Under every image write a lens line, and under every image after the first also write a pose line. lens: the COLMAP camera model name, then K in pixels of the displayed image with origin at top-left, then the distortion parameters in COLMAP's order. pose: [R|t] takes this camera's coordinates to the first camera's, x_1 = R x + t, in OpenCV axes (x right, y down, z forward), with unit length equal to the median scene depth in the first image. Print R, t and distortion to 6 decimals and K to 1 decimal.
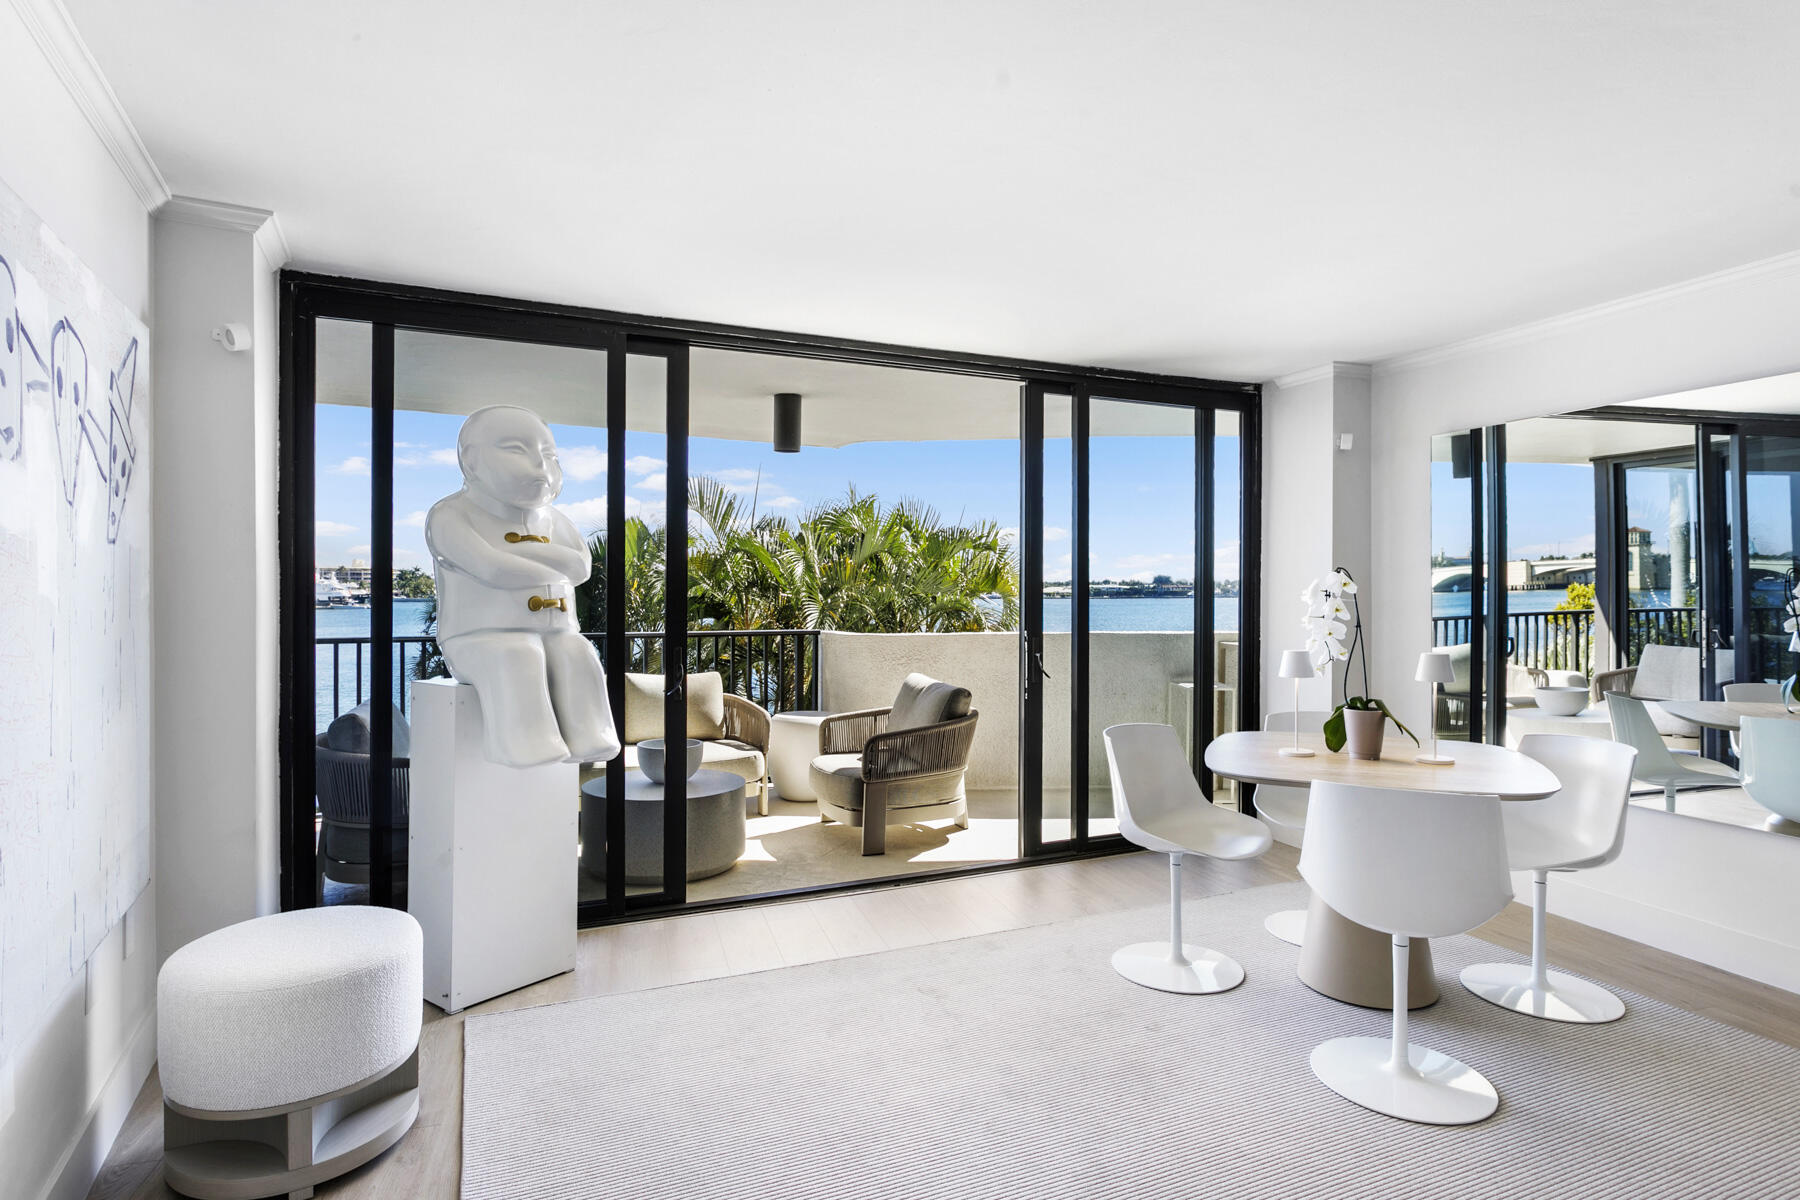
lens RADIAL K [[933.4, 0, 884.3], [0, 933.4, 590.0], [0, 0, 1]] dist [-0.004100, 0.000637]
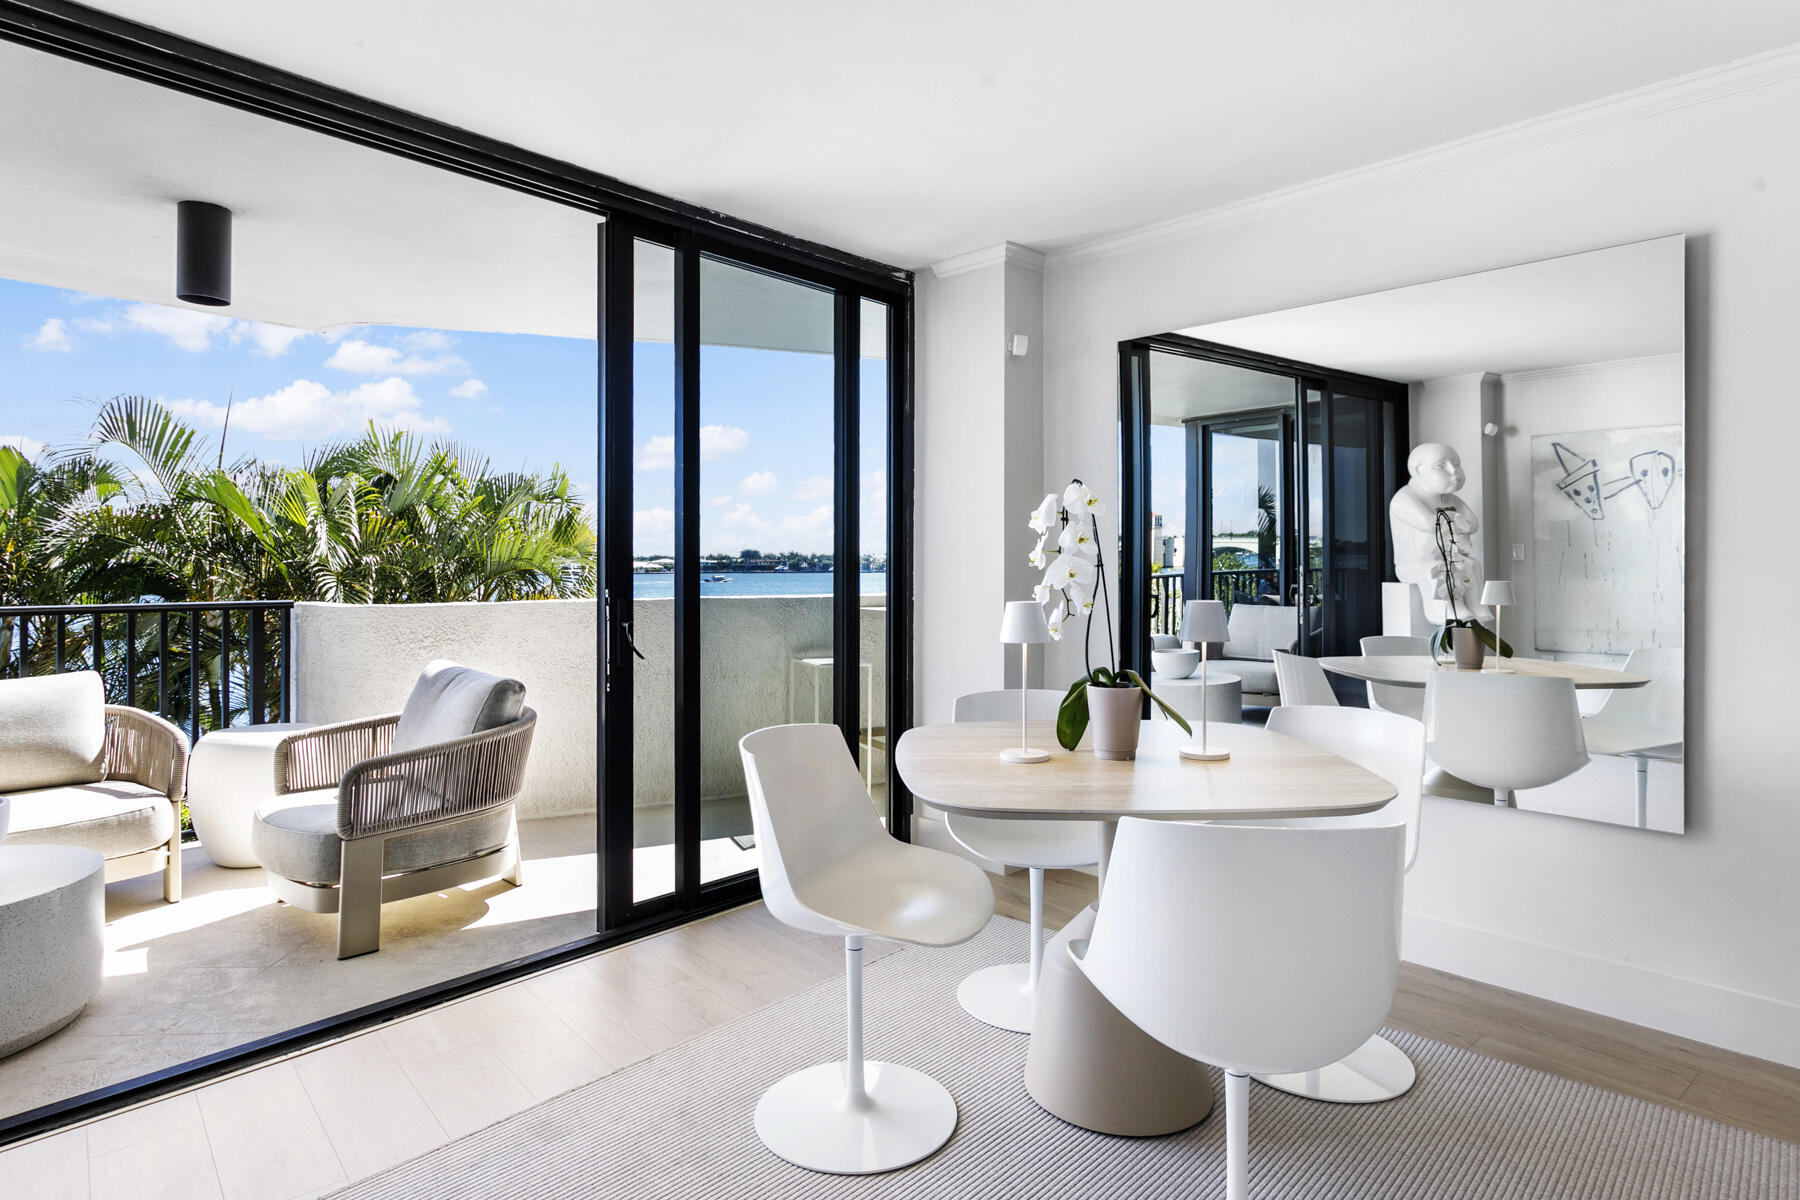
lens RADIAL K [[992.7, 0, 855.0], [0, 992.7, 564.6], [0, 0, 1]] dist [-0.002363, 0.001723]
pose [[0.922350, -0.002303, 0.386349, 0.038872], [0.002987, 0.999995, -0.001171, 0.025840], [-0.386345, 0.002234, 0.922352, 0.264155]]
